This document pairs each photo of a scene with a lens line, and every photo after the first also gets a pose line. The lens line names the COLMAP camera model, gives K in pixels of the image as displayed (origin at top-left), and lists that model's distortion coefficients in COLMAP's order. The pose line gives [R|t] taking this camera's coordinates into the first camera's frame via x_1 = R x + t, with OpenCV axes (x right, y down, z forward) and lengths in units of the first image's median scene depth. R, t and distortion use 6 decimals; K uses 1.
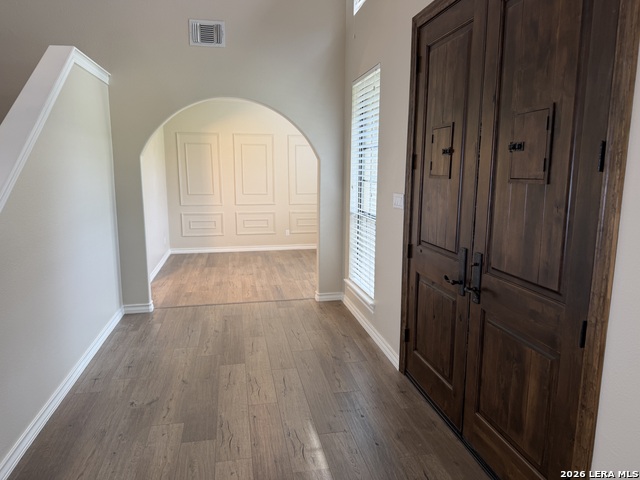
lens RADIAL K [[451.5, 0, 318.6], [0, 451.5, 241.6], [0, 0, 1]] dist [0.071196, -0.110119]
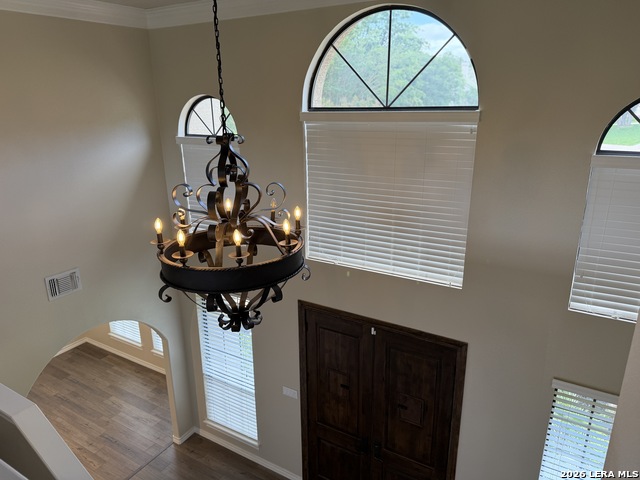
lens RADIAL K [[451.5, 0, 318.6], [0, 451.5, 241.6], [0, 0, 1]] dist [0.071196, -0.110119]
pose [[0.672059, -0.235178, 0.702159, -0.623945], [0.141745, 0.971549, 0.189737, -0.742626], [-0.726804, -0.027987, 0.686274, -0.124806]]
